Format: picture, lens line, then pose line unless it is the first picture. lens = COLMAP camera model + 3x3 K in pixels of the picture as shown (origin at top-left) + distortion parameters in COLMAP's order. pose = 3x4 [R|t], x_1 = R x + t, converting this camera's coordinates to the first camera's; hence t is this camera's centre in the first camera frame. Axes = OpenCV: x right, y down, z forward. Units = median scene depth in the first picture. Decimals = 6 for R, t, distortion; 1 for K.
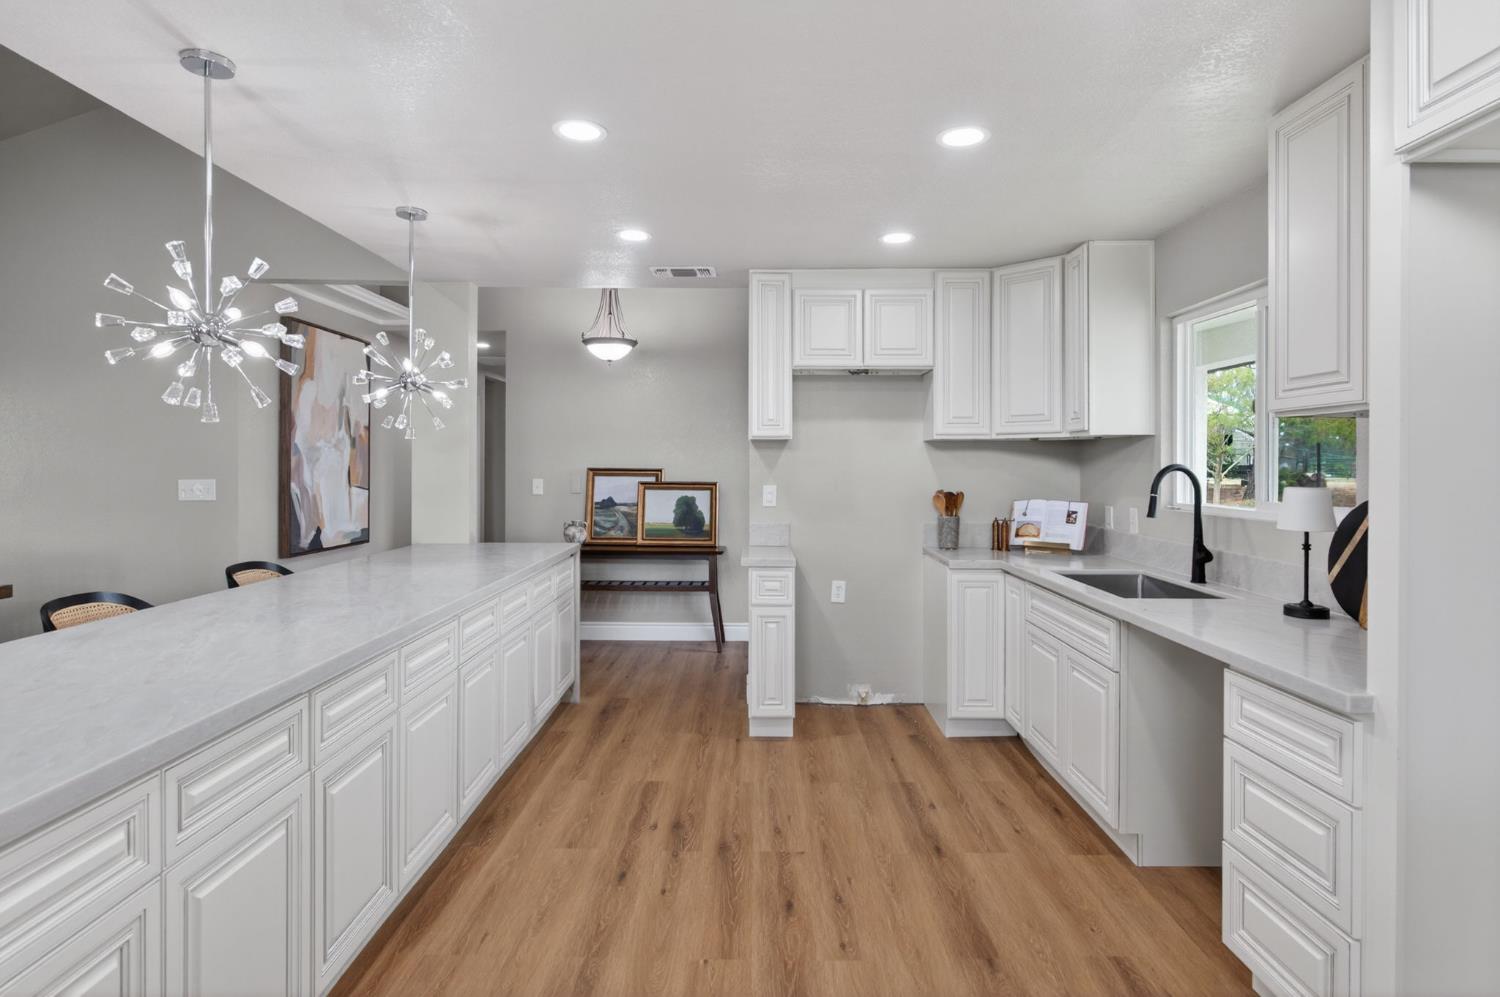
lens RADIAL K [[804.9, 0, 749.8], [0, 804.9, 469.5], [0, 0, 1]] dist [-0.001922, 0.000151]
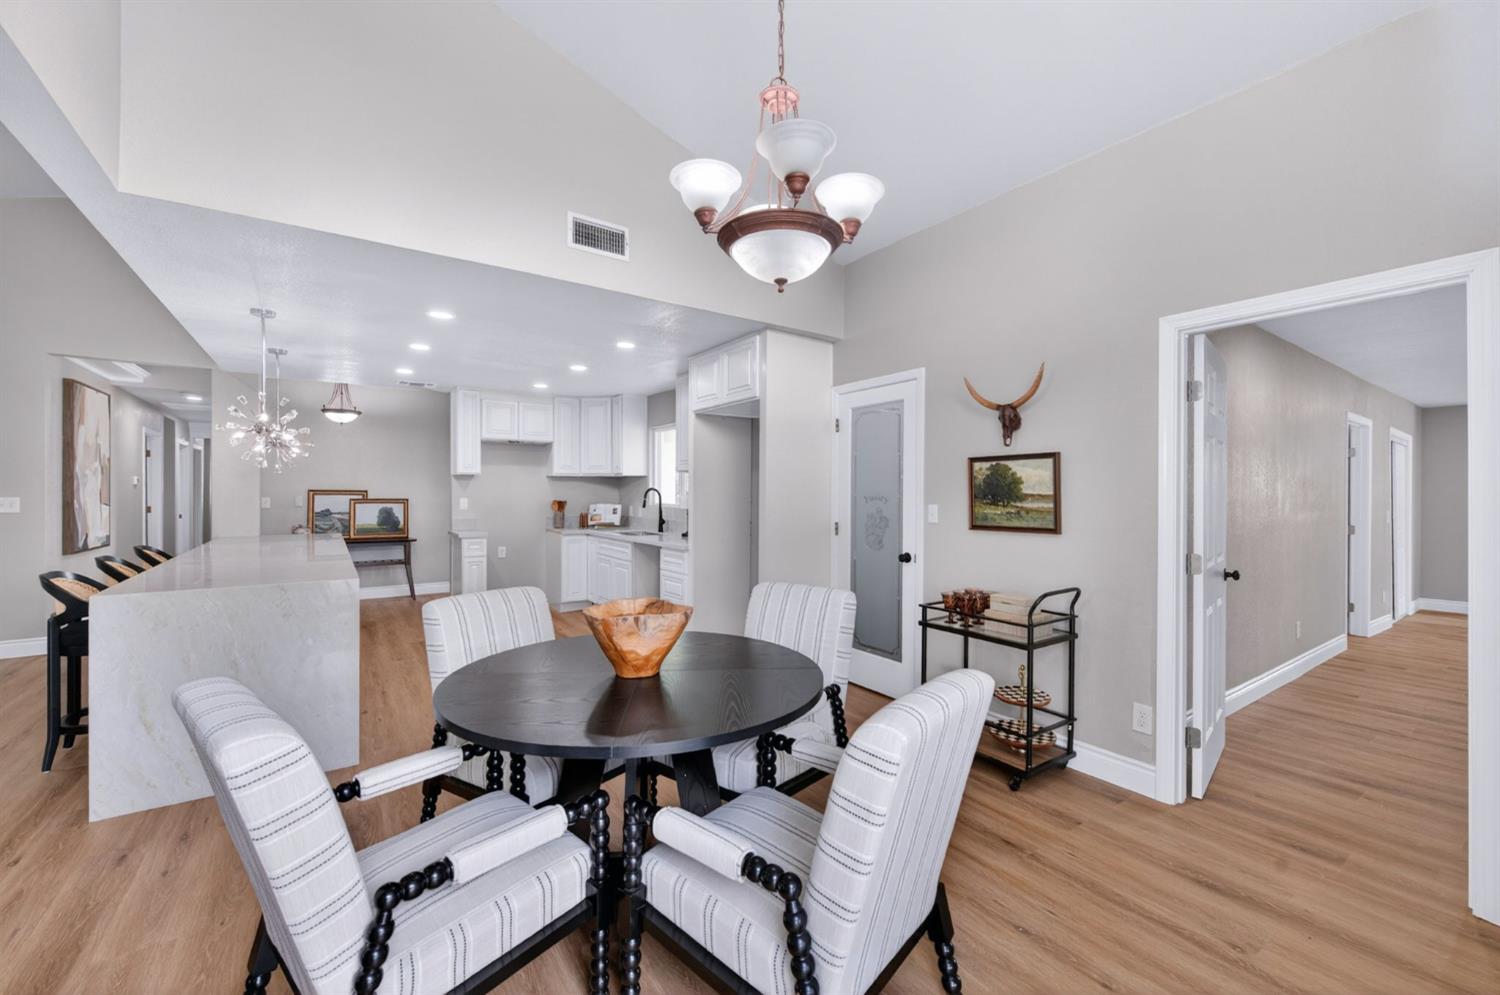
lens RADIAL K [[609.0, 0, 749.3], [0, 609.0, 493.4], [0, 0, 1]] dist [0.017091, -0.001184]
pose [[0.823460, -0.003017, 0.567367, -0.249442], [0.002682, 0.999995, 0.001426, 0.007687], [-0.567368, 0.000347, 0.823464, -0.597402]]
